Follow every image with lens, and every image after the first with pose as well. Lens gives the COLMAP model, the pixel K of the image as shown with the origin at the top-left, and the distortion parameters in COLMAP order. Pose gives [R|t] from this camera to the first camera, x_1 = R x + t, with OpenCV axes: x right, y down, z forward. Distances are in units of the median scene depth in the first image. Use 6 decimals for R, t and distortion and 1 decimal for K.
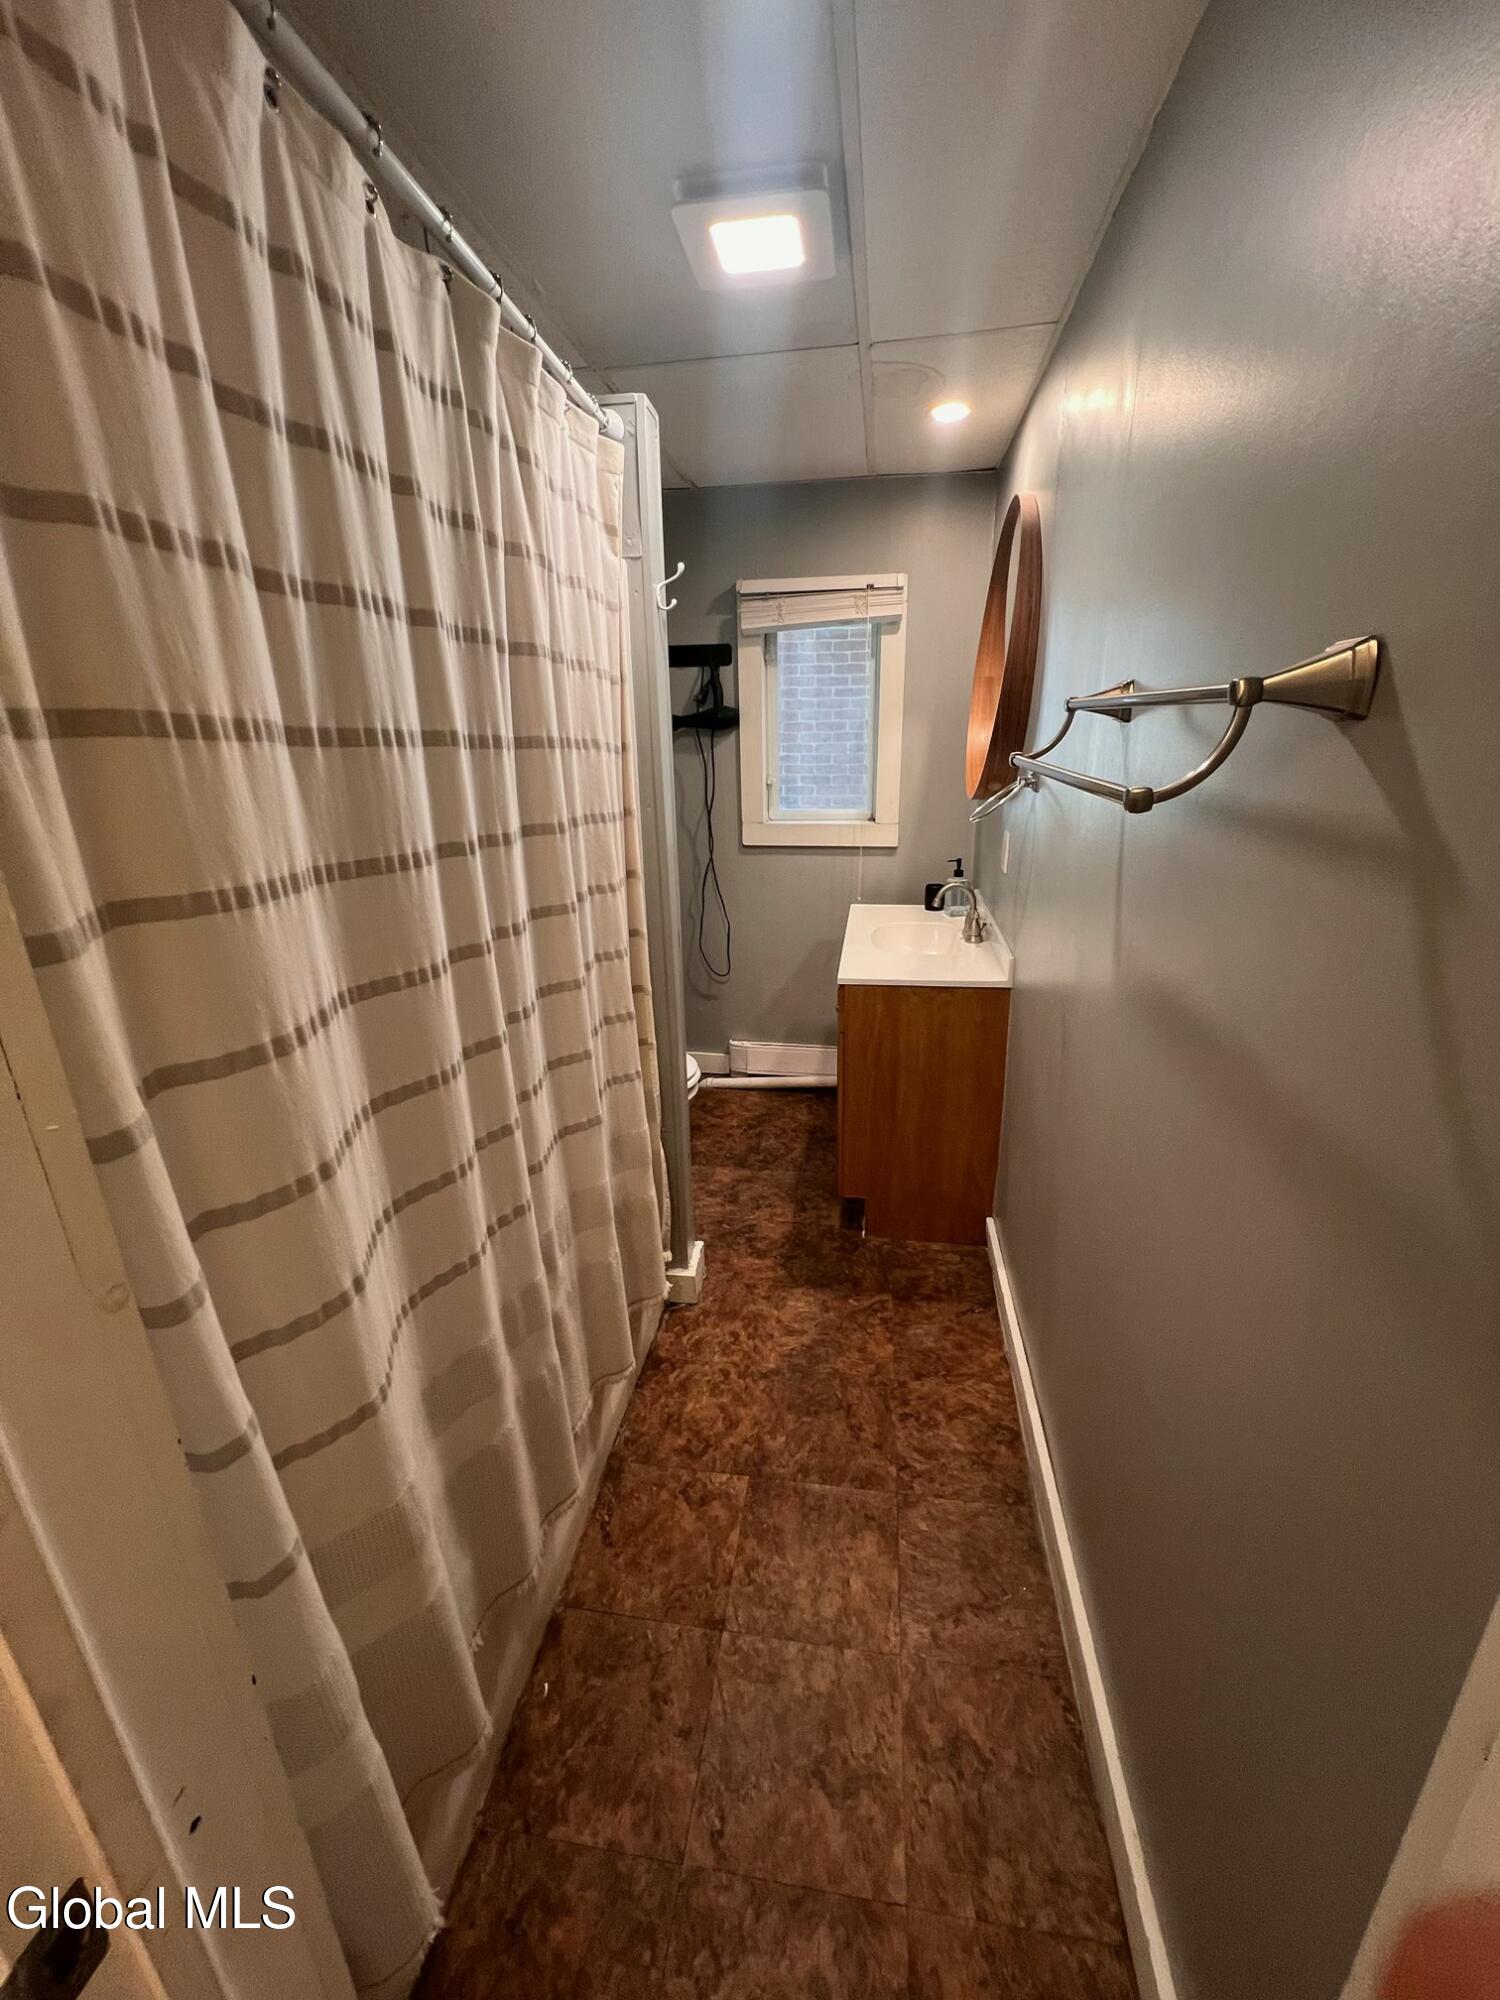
lens RADIAL K [[803.0, 0, 753.2], [0, 803.0, 999.6], [0, 0, 1]] dist [-0.018157, 0.000002]
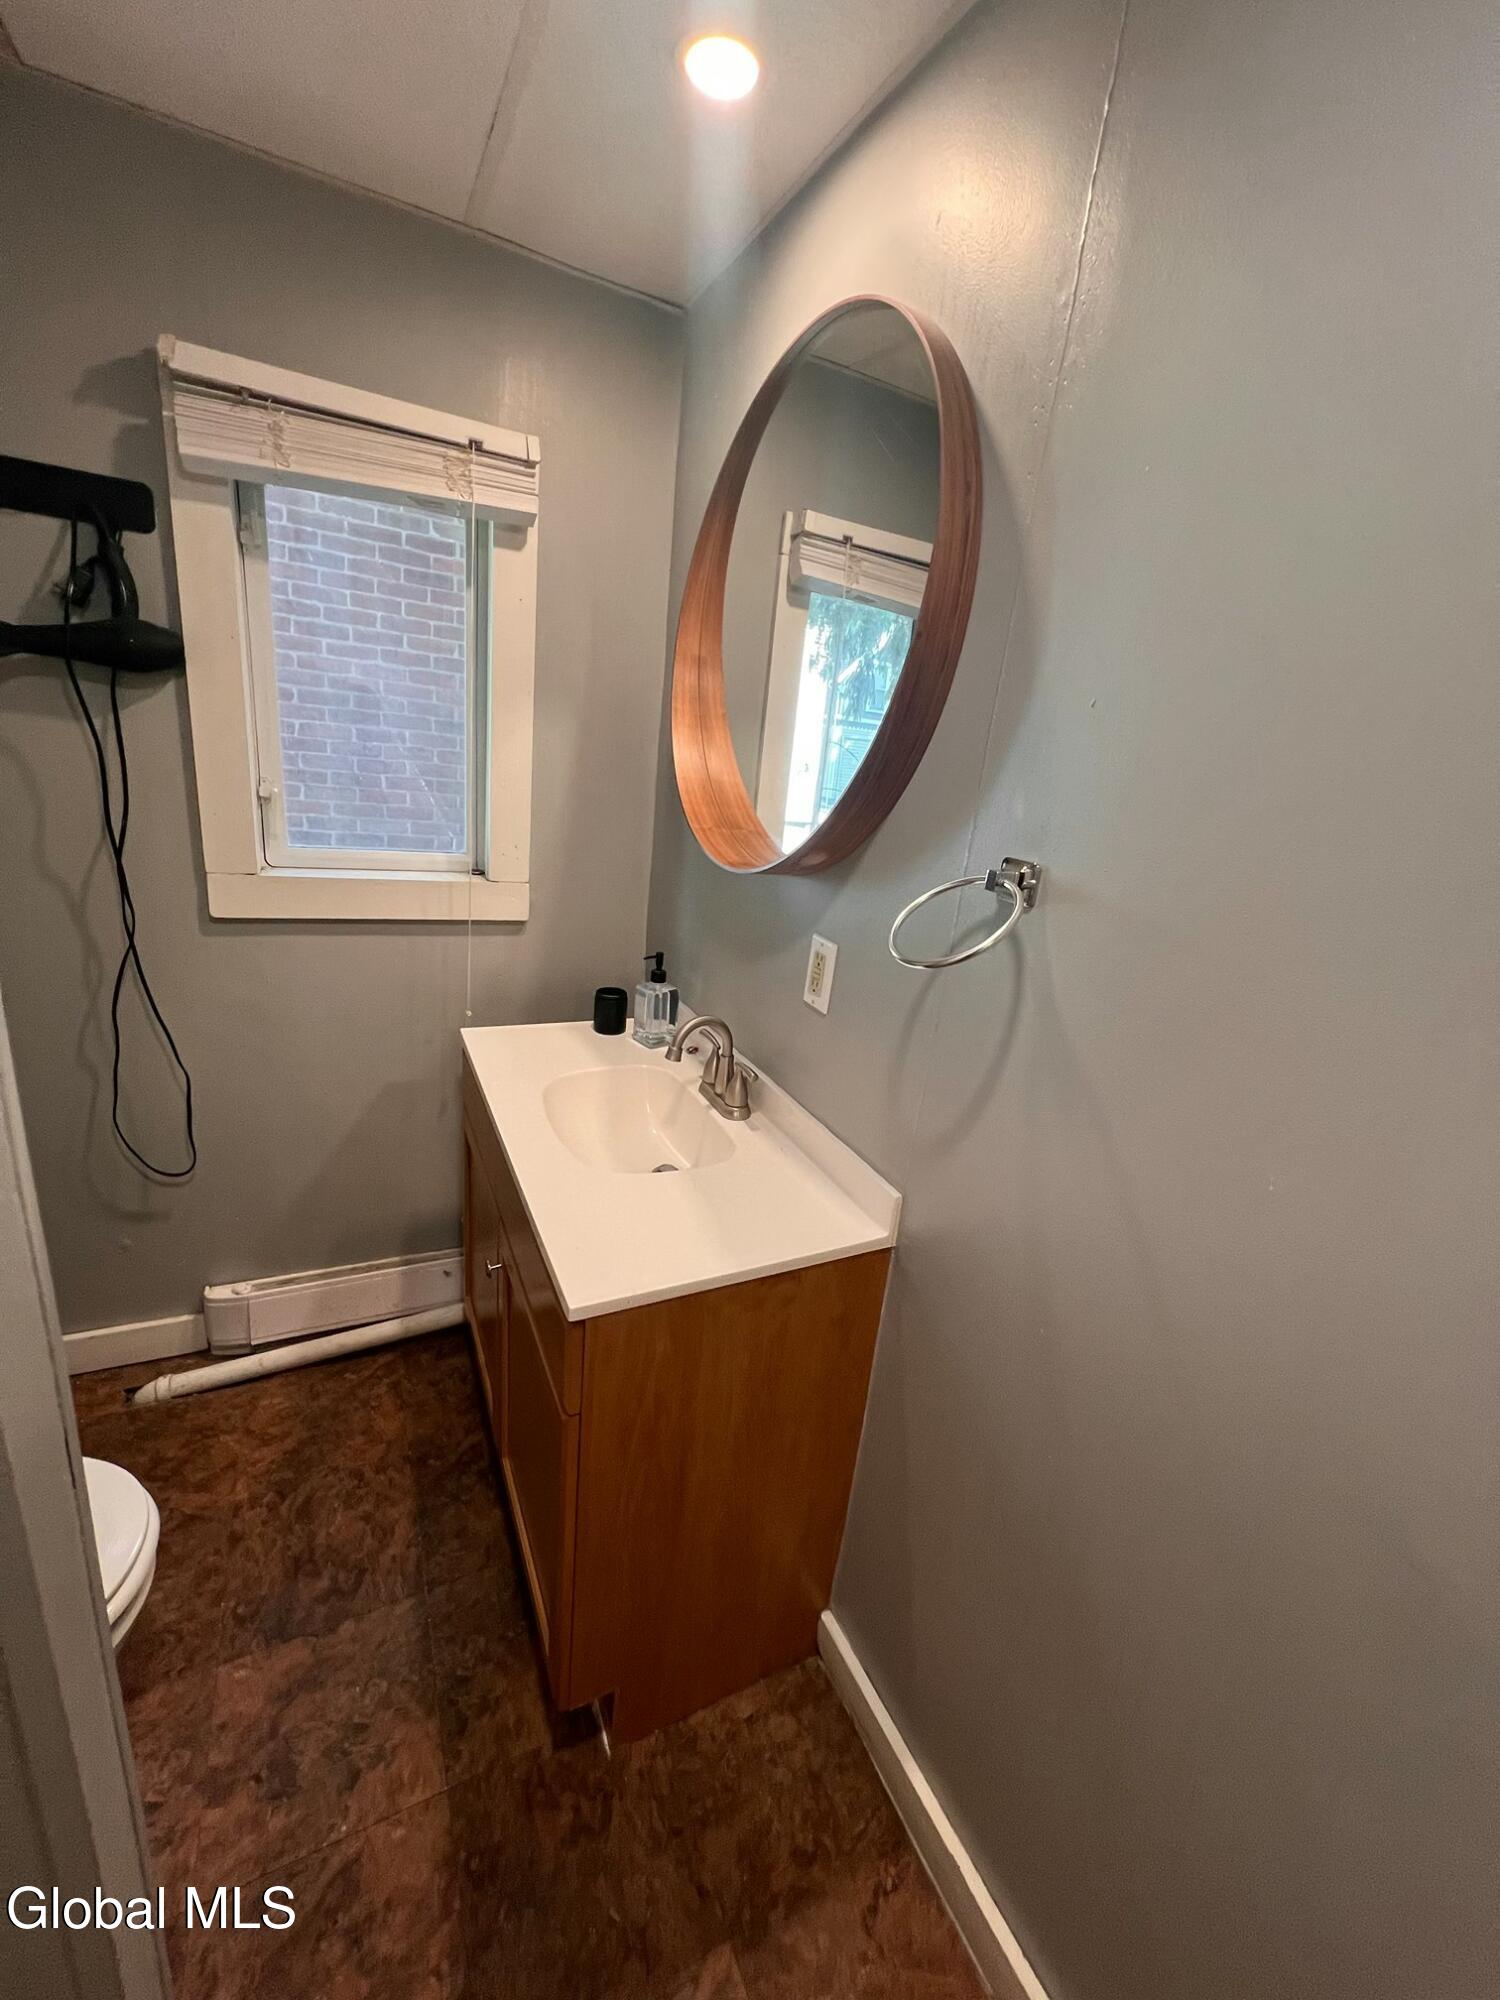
lens RADIAL K [[807.1, 0, 749.8], [0, 807.1, 997.4], [0, 0, 1]] dist [0.001836, 0.000623]
pose [[0.809050, -0.069890, 0.583570, -0.040595], [0.070041, 0.997294, 0.022336, -0.140839], [-0.583552, 0.022802, 0.811756, 0.435773]]
